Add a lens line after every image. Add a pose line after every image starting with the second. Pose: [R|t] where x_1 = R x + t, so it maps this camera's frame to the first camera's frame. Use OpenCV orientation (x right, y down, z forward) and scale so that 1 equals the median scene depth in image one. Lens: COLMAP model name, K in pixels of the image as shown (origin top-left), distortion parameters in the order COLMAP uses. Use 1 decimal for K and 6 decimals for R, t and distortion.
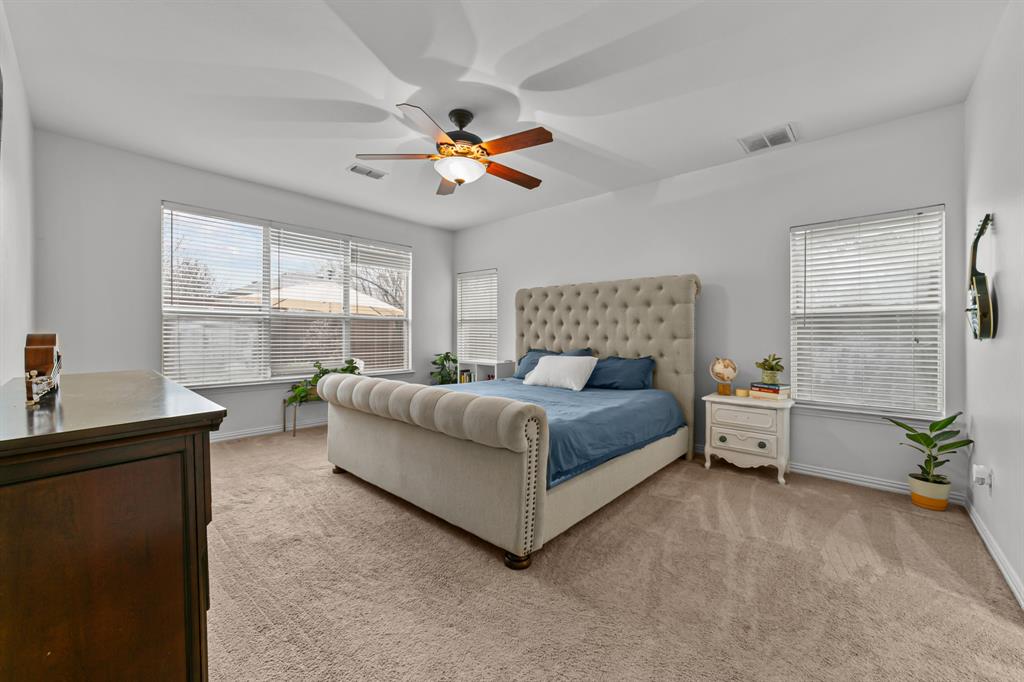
lens RADIAL K [[402.1, 0, 516.3], [0, 402.1, 334.8], [0, 0, 1]] dist [-0.017463, 0.008505]
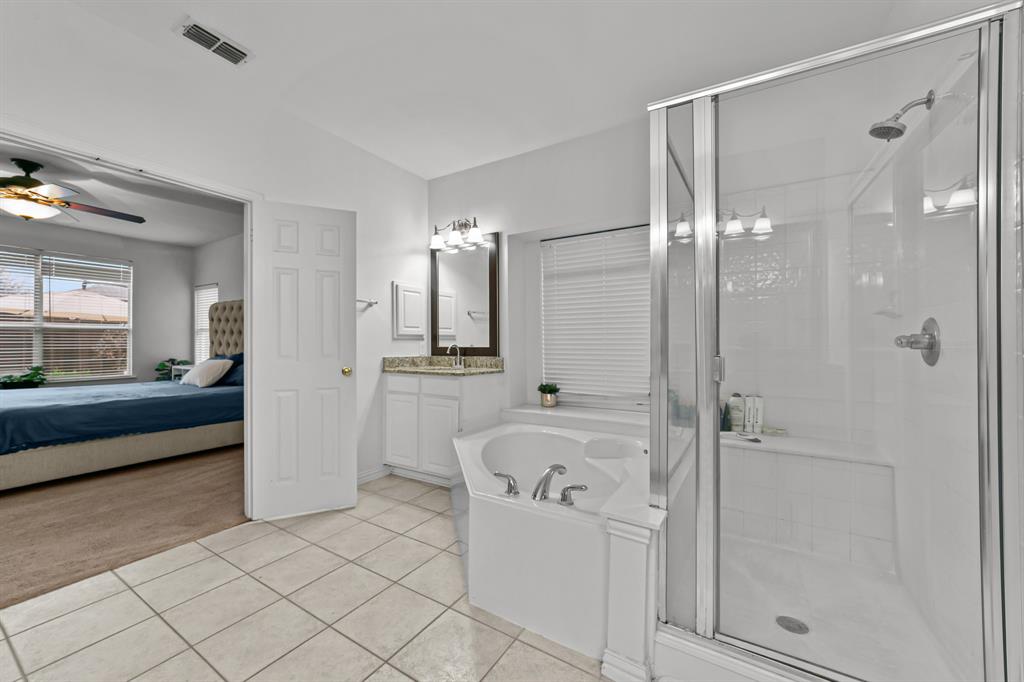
lens RADIAL K [[396.7, 0, 517.0], [0, 396.7, 334.7], [0, 0, 1]] dist [-0.014118, 0.007738]
pose [[0.981027, -0.002205, 0.193859, 0.615806], [0.005877, 0.999814, -0.018370, 0.004503], [-0.193782, 0.019160, 0.980857, -0.266981]]
